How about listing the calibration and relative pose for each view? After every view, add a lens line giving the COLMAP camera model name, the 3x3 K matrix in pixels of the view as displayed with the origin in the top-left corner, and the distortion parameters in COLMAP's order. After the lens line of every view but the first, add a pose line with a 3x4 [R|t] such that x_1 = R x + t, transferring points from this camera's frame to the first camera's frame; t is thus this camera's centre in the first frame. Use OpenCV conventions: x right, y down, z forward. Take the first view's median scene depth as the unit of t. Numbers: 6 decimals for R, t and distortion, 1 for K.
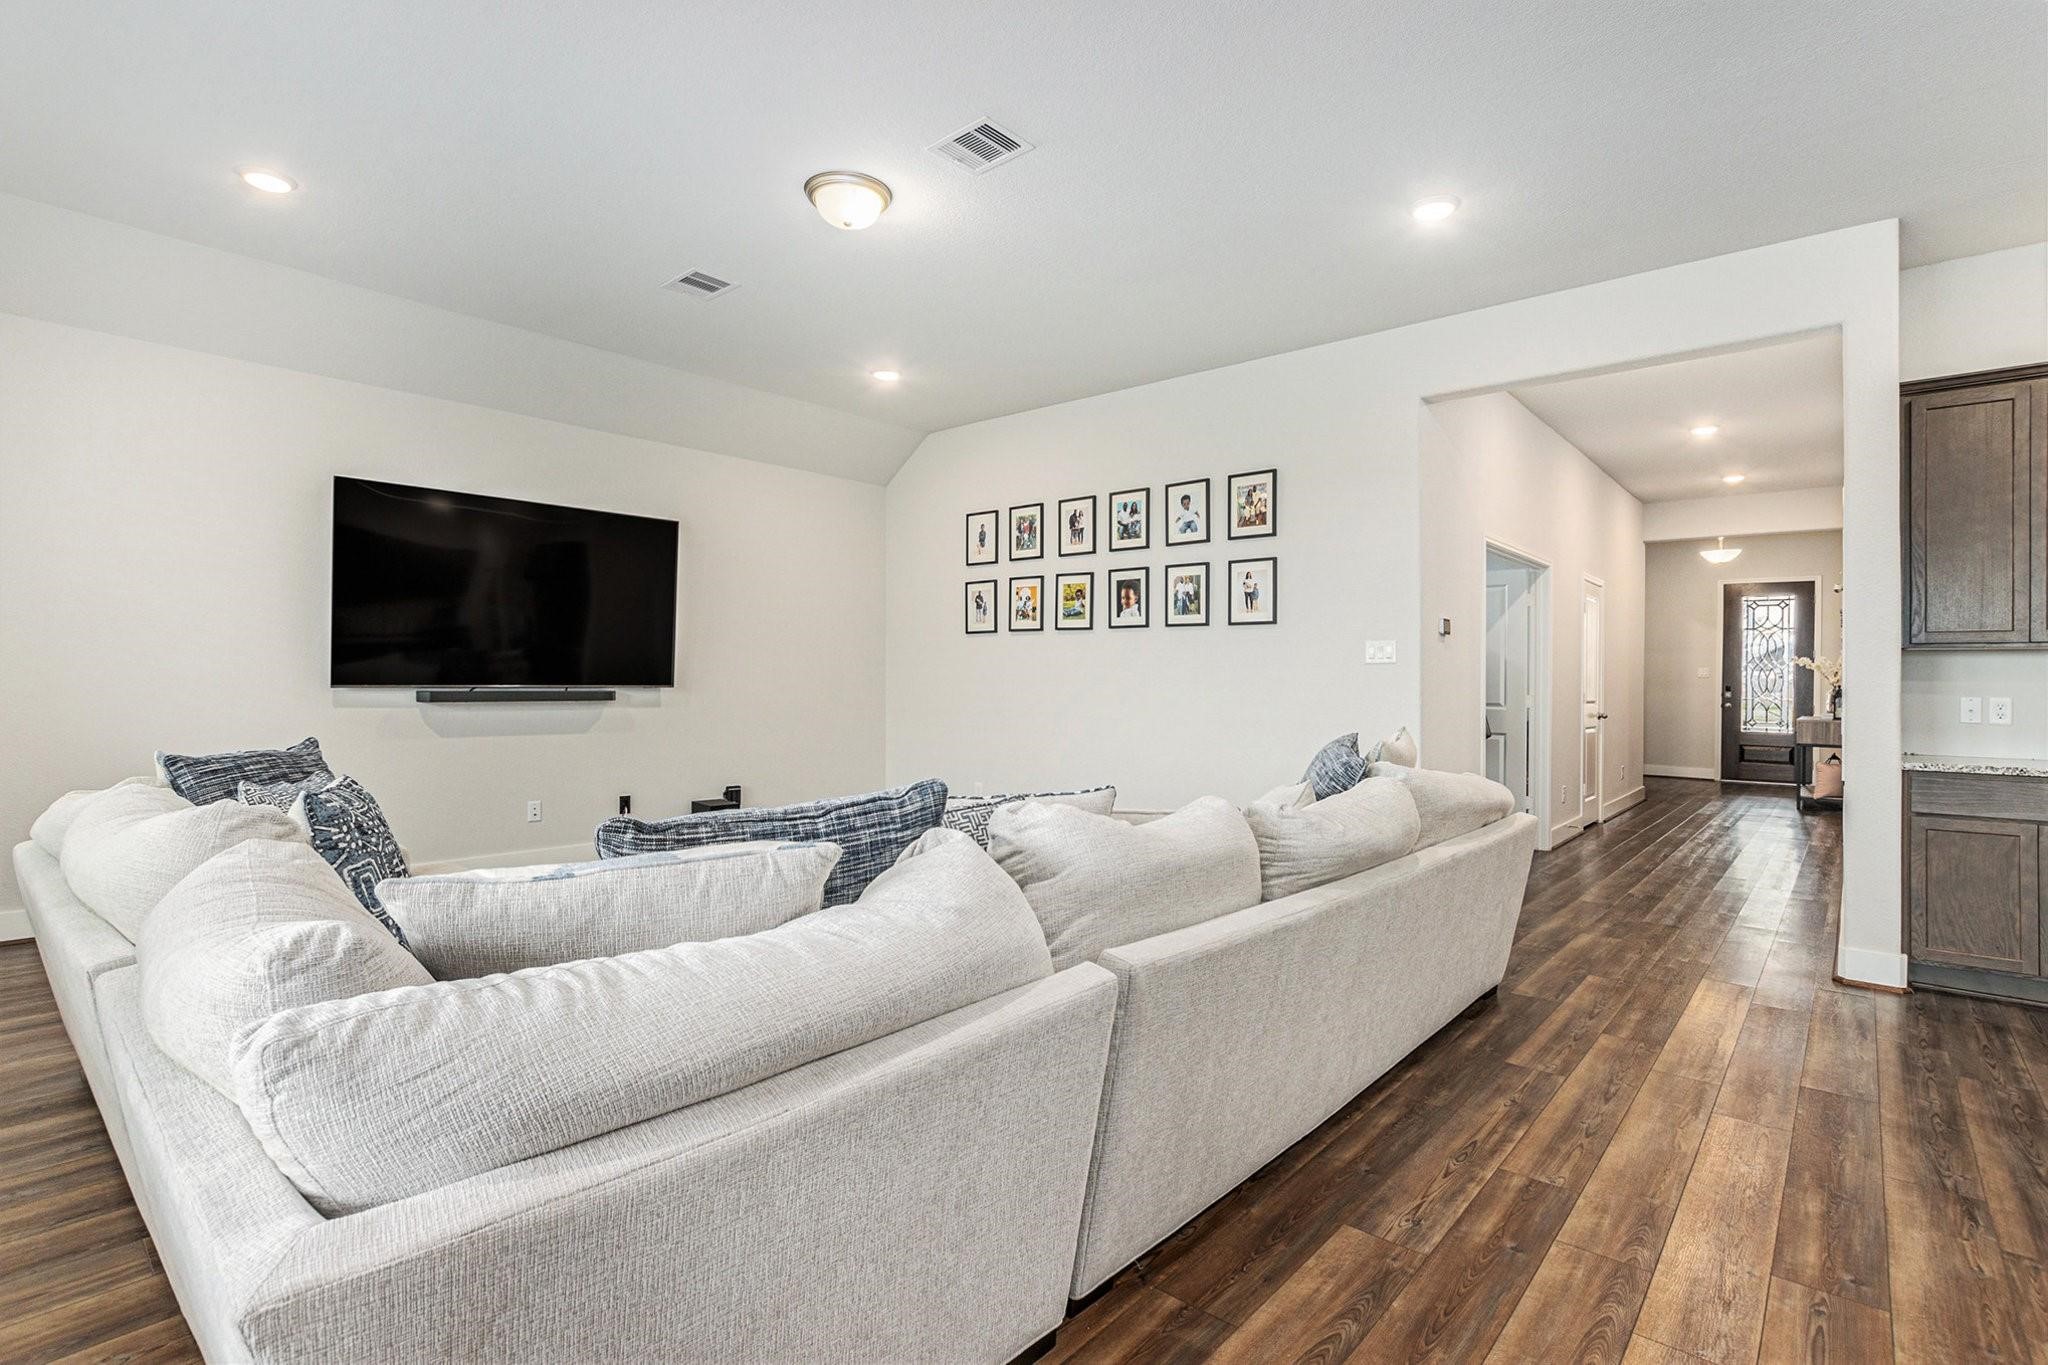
lens RADIAL K [[957.3, 0, 1031.6], [0, 957.3, 682.6], [0, 0, 1]] dist [-0.029327, 0.006009]
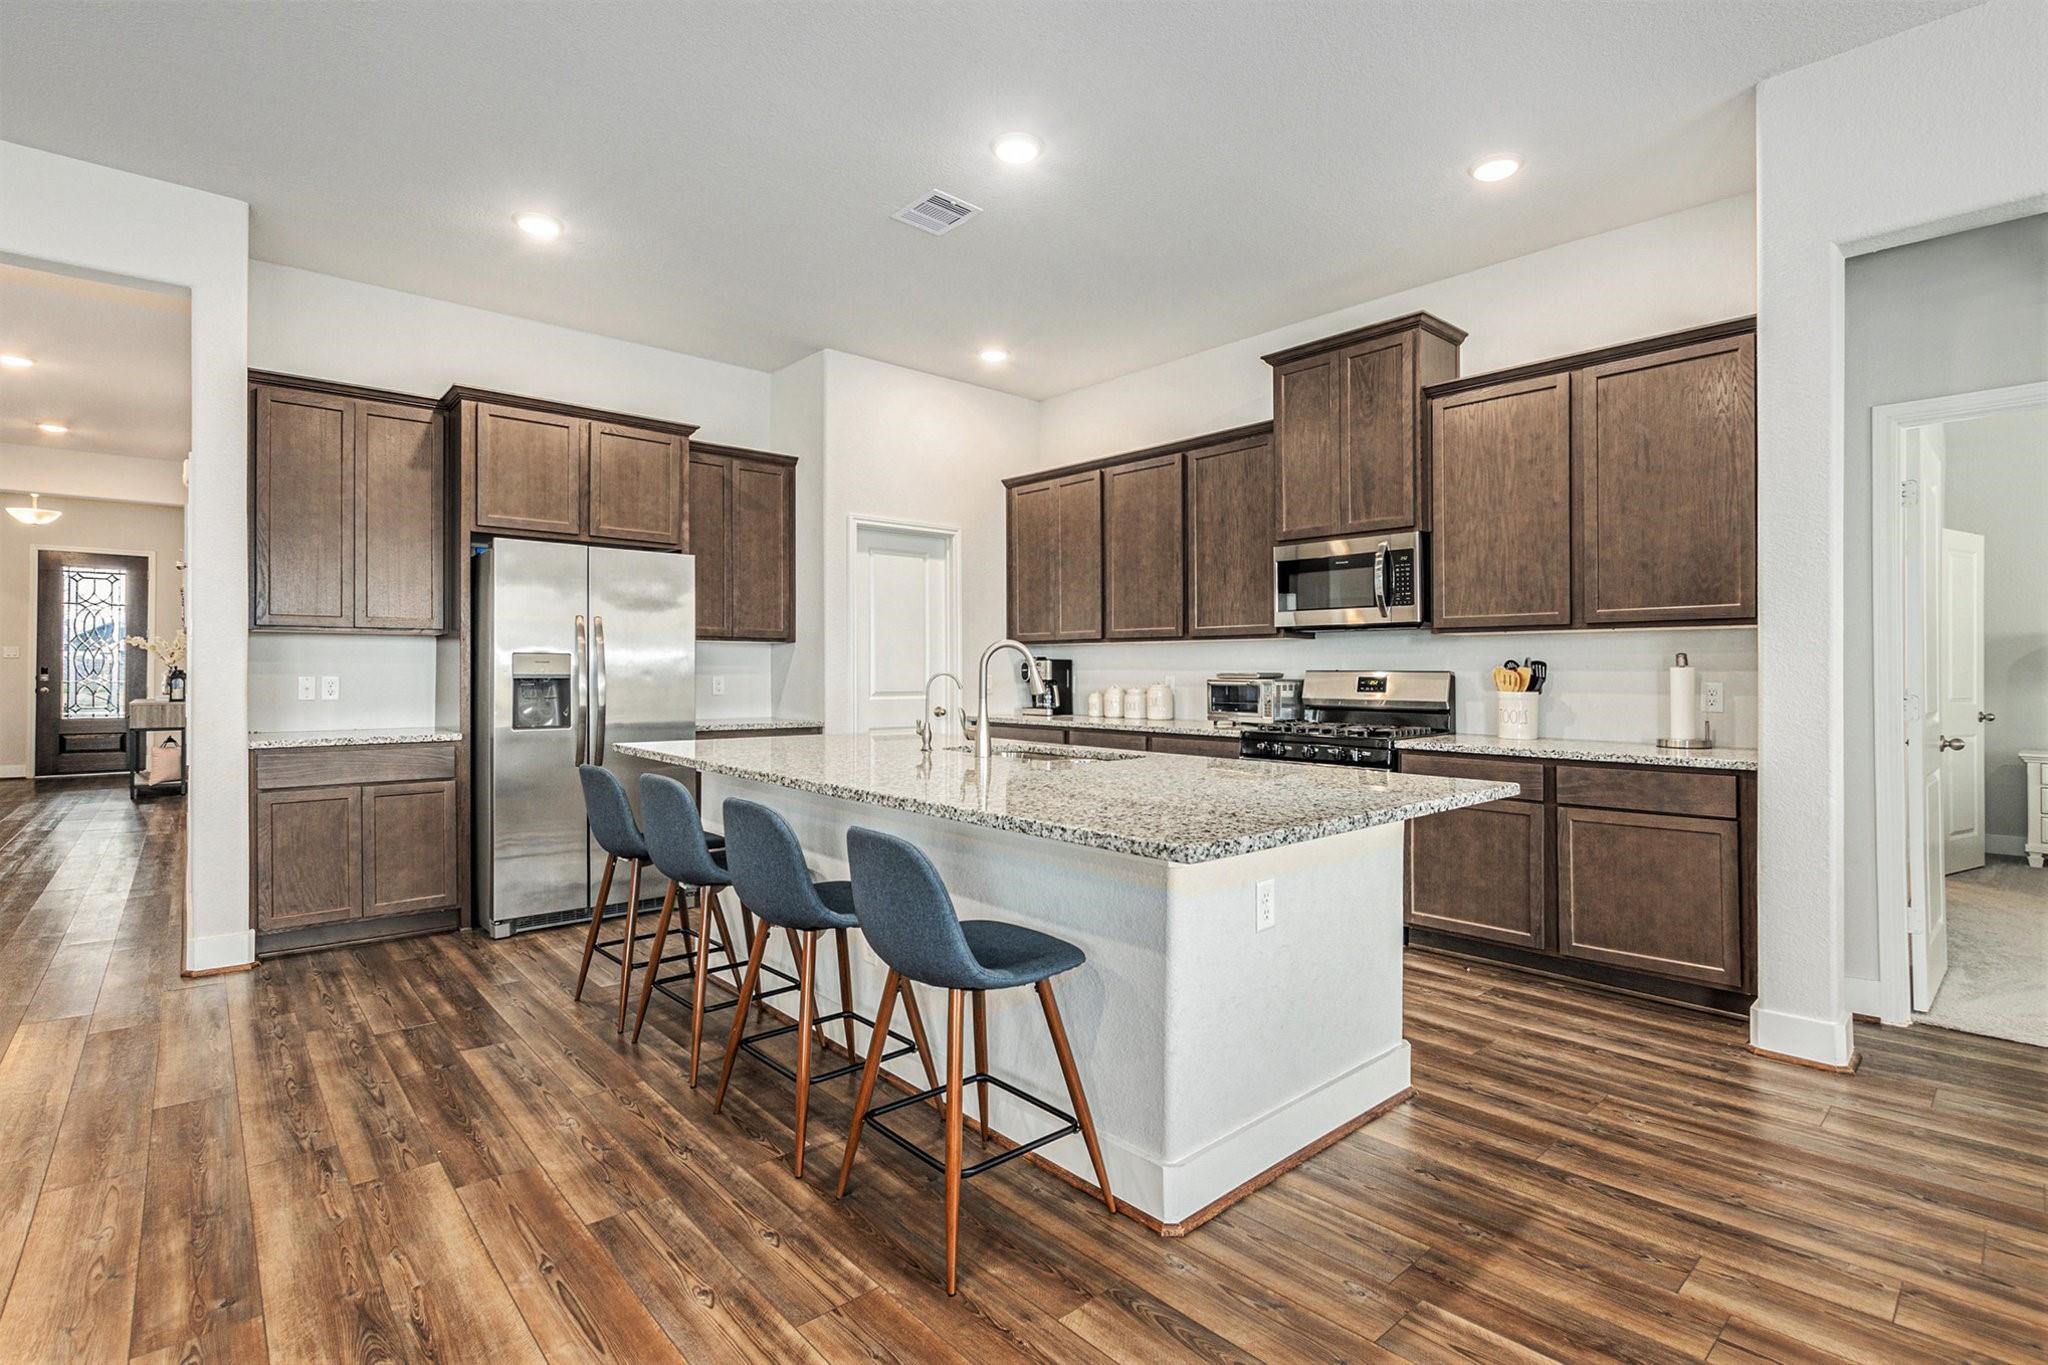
lens RADIAL K [[957.3, 0, 1015.9], [0, 957.3, 665.7], [0, 0, 1]] dist [-0.029327, 0.006009]
pose [[0.129205, -0.002320, 0.991615, 0.018136], [-0.000375, 0.999997, 0.002388, 0.000209], [-0.991618, -0.000680, 0.129204, 0.028946]]
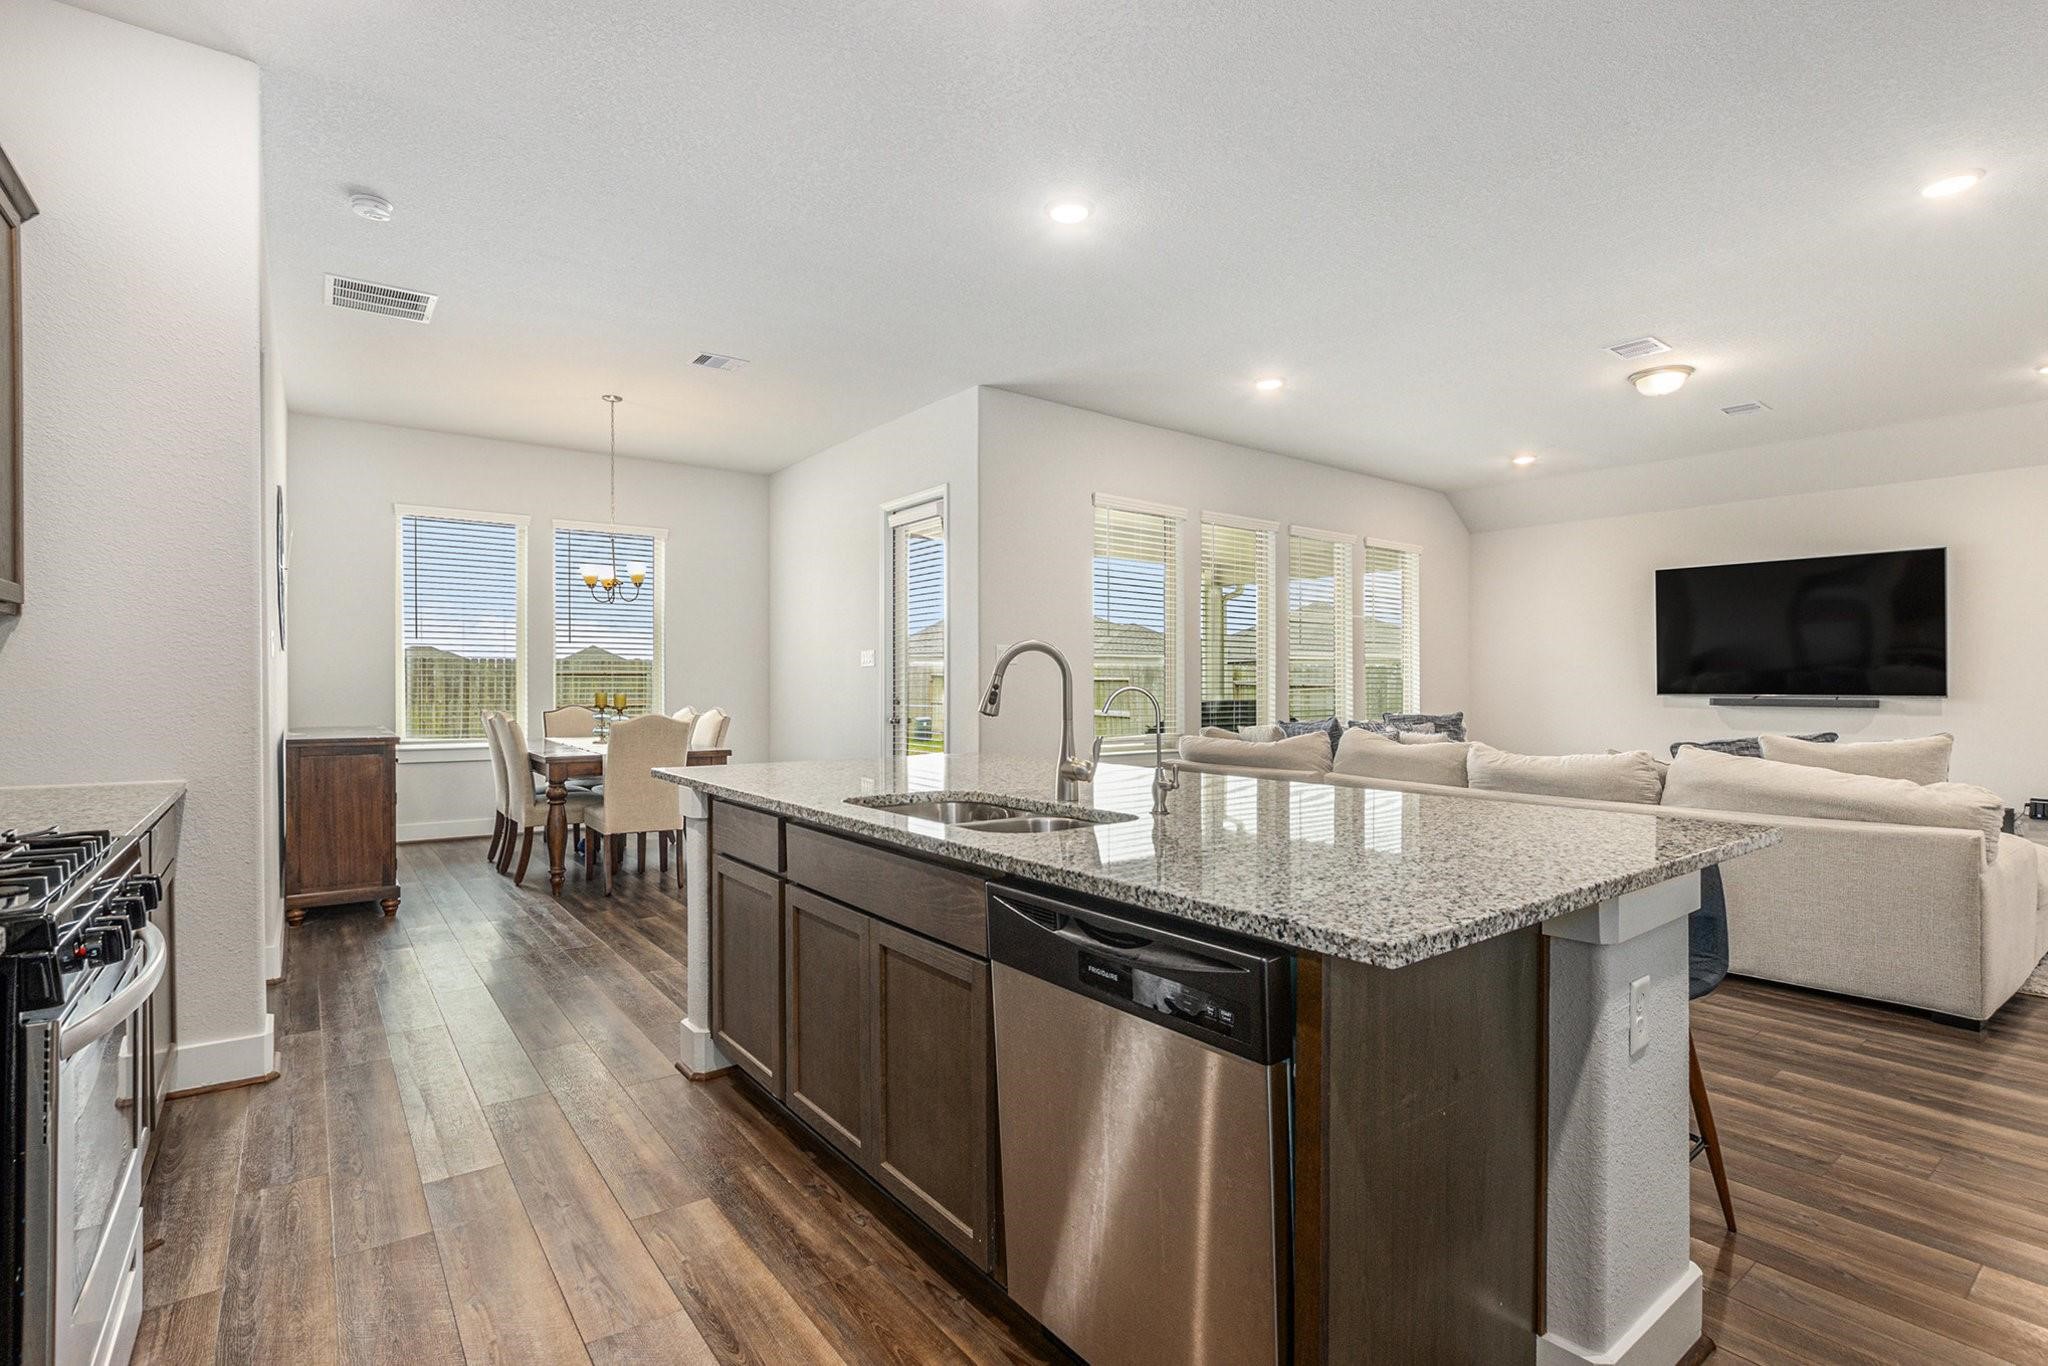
lens RADIAL K [[957.3, 0, 1010.9], [0, 957.3, 684.1], [0, 0, 1]] dist [-0.029327, 0.006009]
pose [[-0.199382, -0.009185, -0.979879, 1.152646], [-0.007742, 0.999940, -0.007798, 0.007431], [0.979891, 0.006032, -0.199441, 0.205380]]
